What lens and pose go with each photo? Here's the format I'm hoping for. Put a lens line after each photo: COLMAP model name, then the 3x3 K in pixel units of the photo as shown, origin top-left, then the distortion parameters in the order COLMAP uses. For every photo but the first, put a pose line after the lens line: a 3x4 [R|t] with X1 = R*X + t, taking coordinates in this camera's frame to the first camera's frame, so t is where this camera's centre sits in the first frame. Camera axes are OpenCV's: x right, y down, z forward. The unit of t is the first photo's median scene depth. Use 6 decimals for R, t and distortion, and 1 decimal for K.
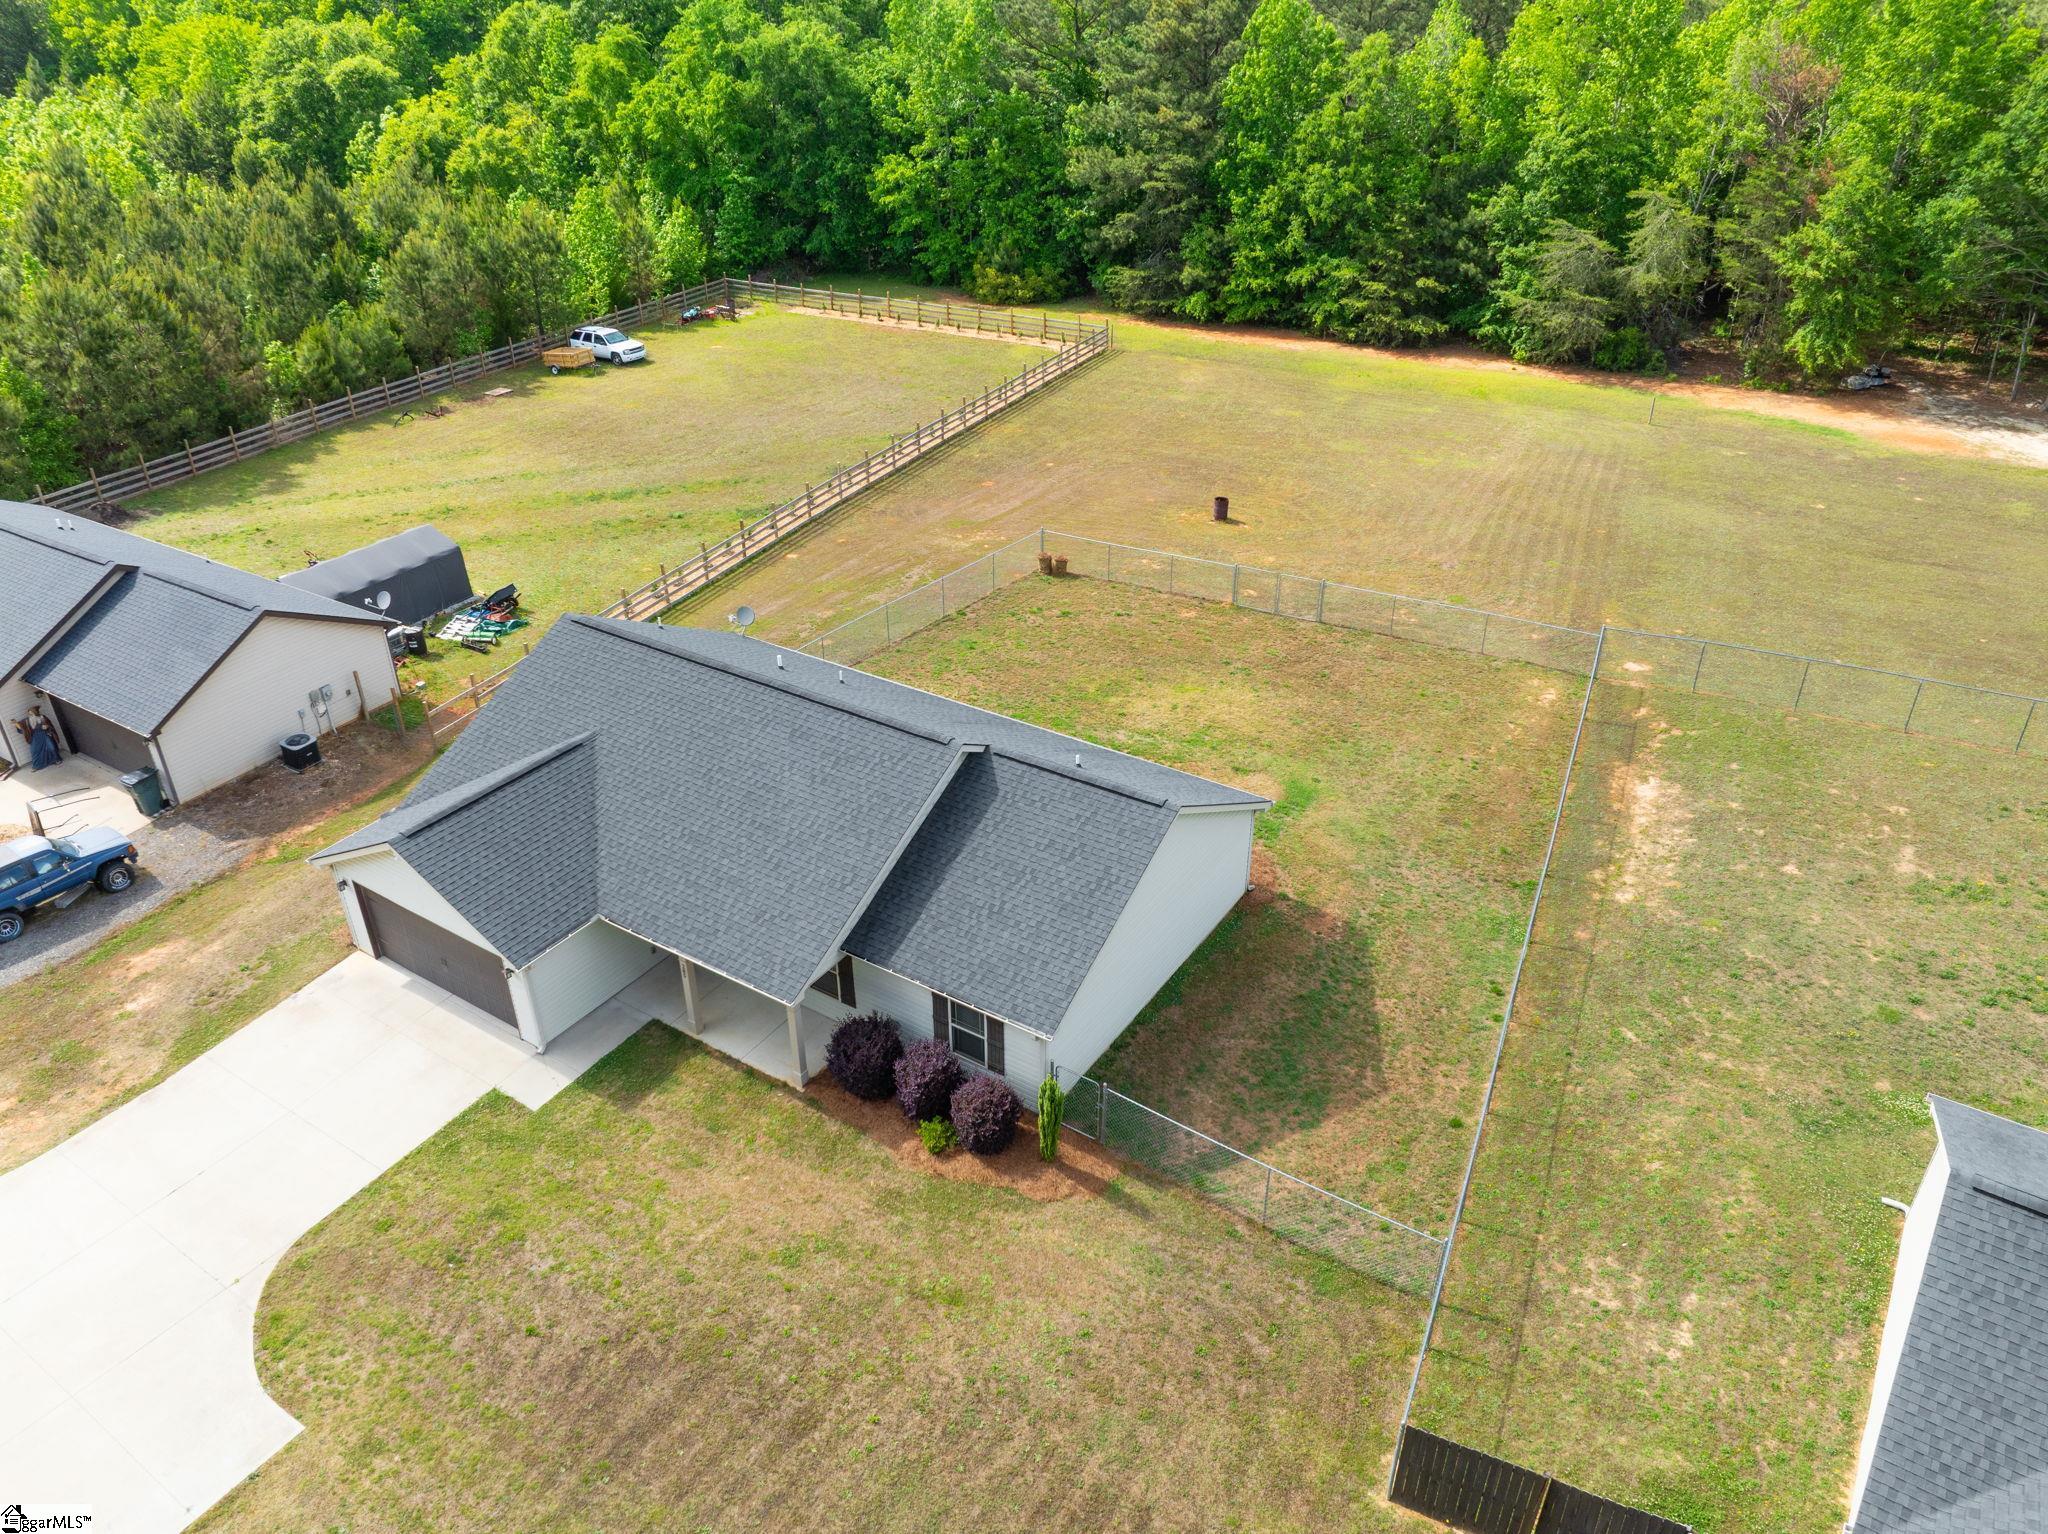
lens RADIAL K [[1451.4, 0, 1024.0], [0, 1451.4, 767.0], [0, 0, 1]] dist [-0.035456, -0.001059]
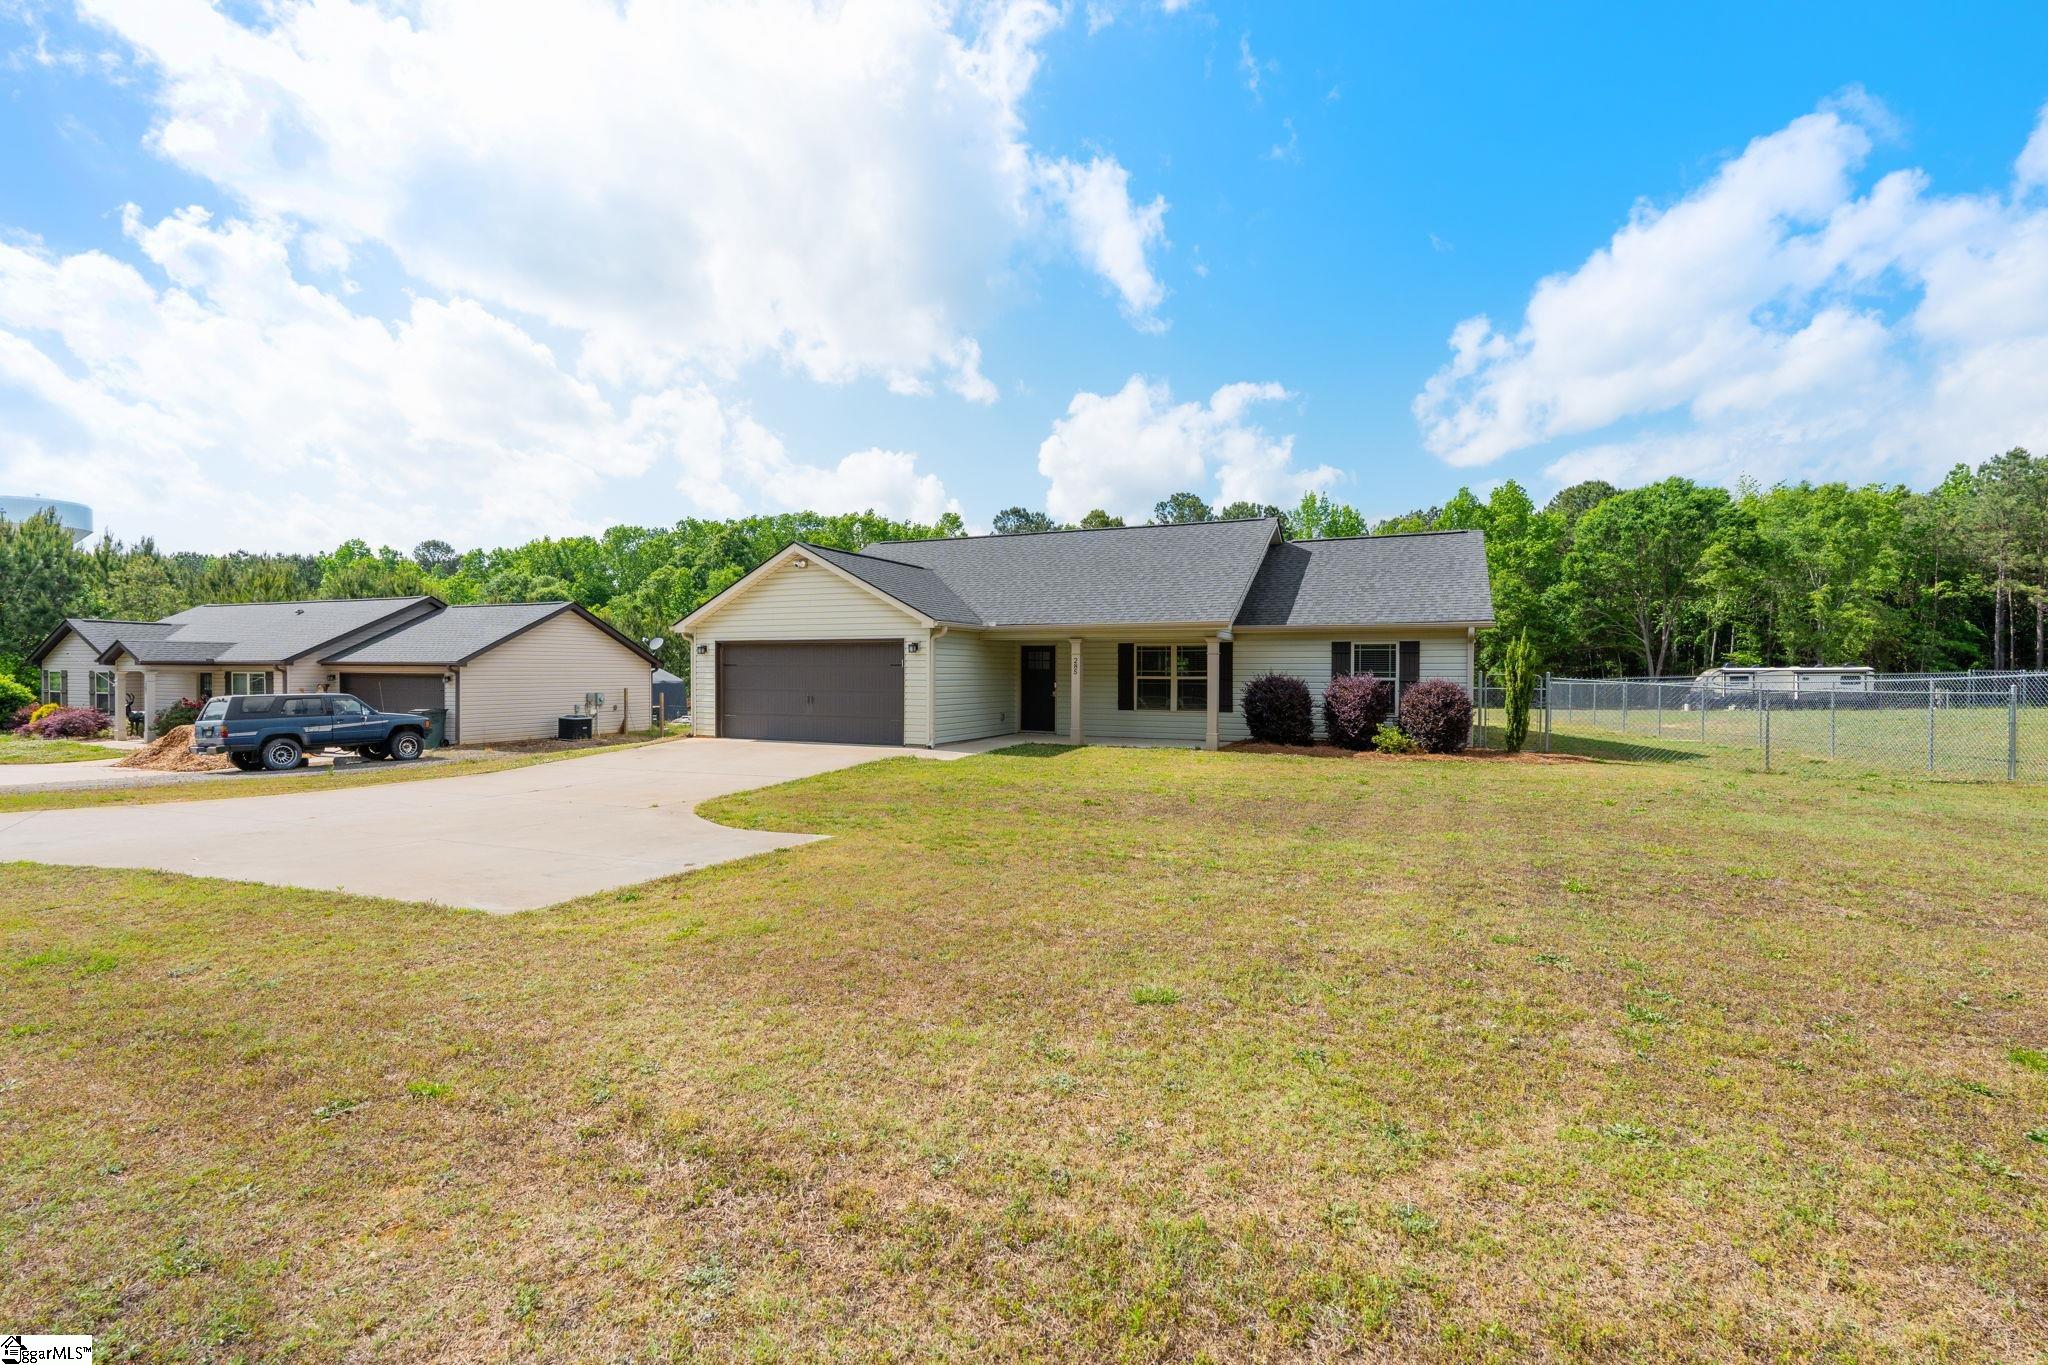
lens RADIAL K [[899.2, 0, 1024.0], [0, 899.2, 682.5], [0, 0, 1]] dist [0.001389, 0.000001]
pose [[0.988867, 0.007144, 0.148633, -0.132244], [0.067869, 0.867253, -0.493220, 0.167951], [-0.132426, 0.497816, 0.857113, 0.167365]]
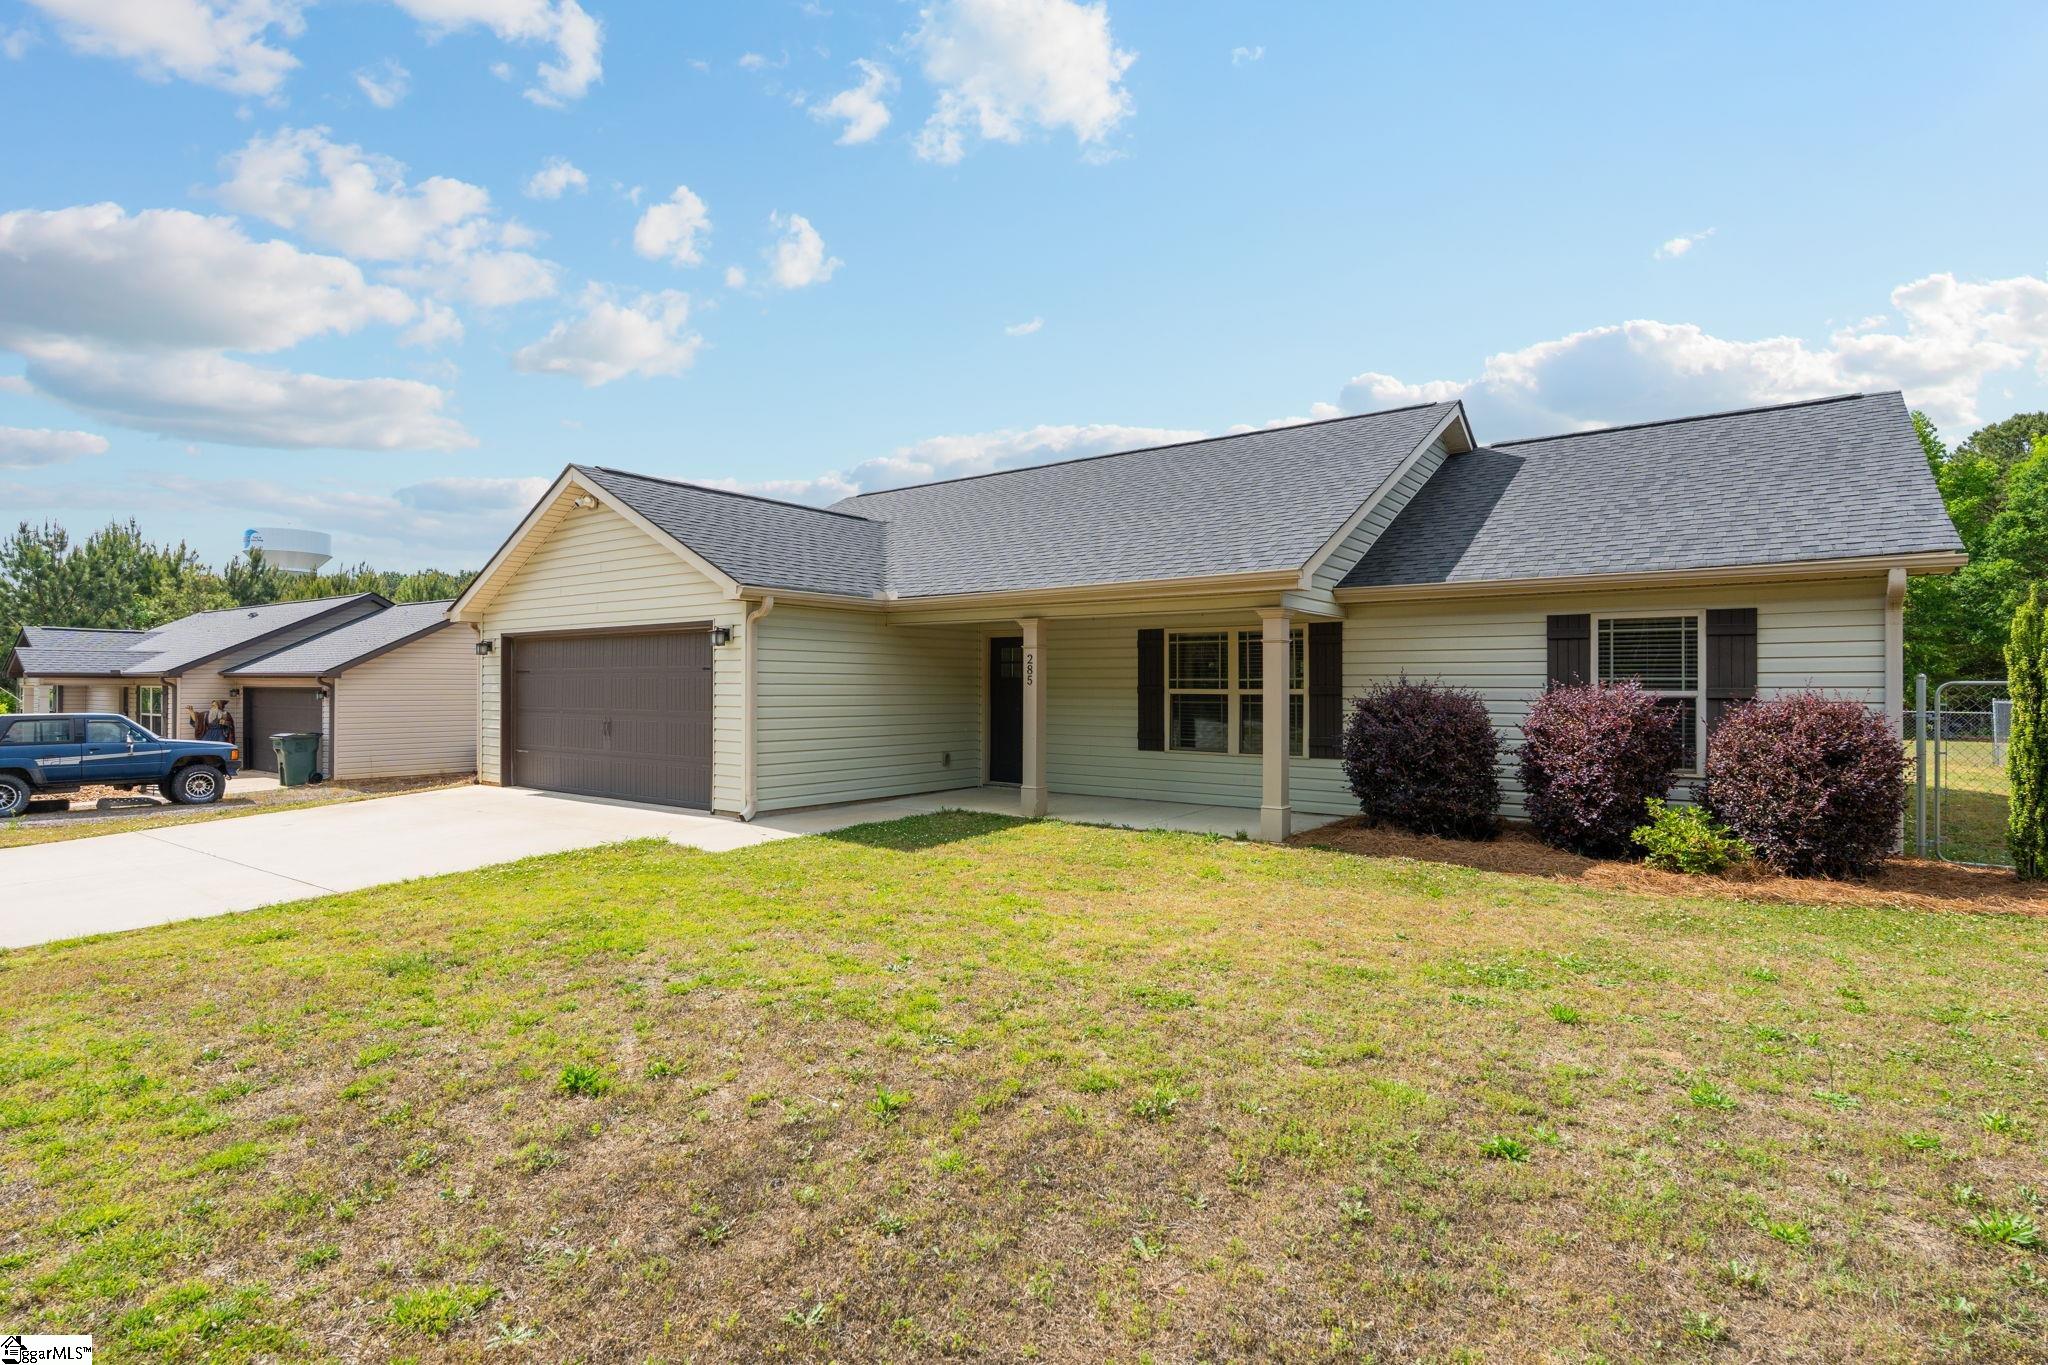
lens RADIAL K [[1000.7, 0, 1024.0], [0, 1000.7, 682.5], [0, 0, 1]] dist [-0.004626, 0.000451]
pose [[0.997694, 0.008401, -0.067357, -0.076448], [-0.041858, 0.857319, -0.513081, 0.123482], [0.053436, 0.514717, 0.855693, 0.244550]]
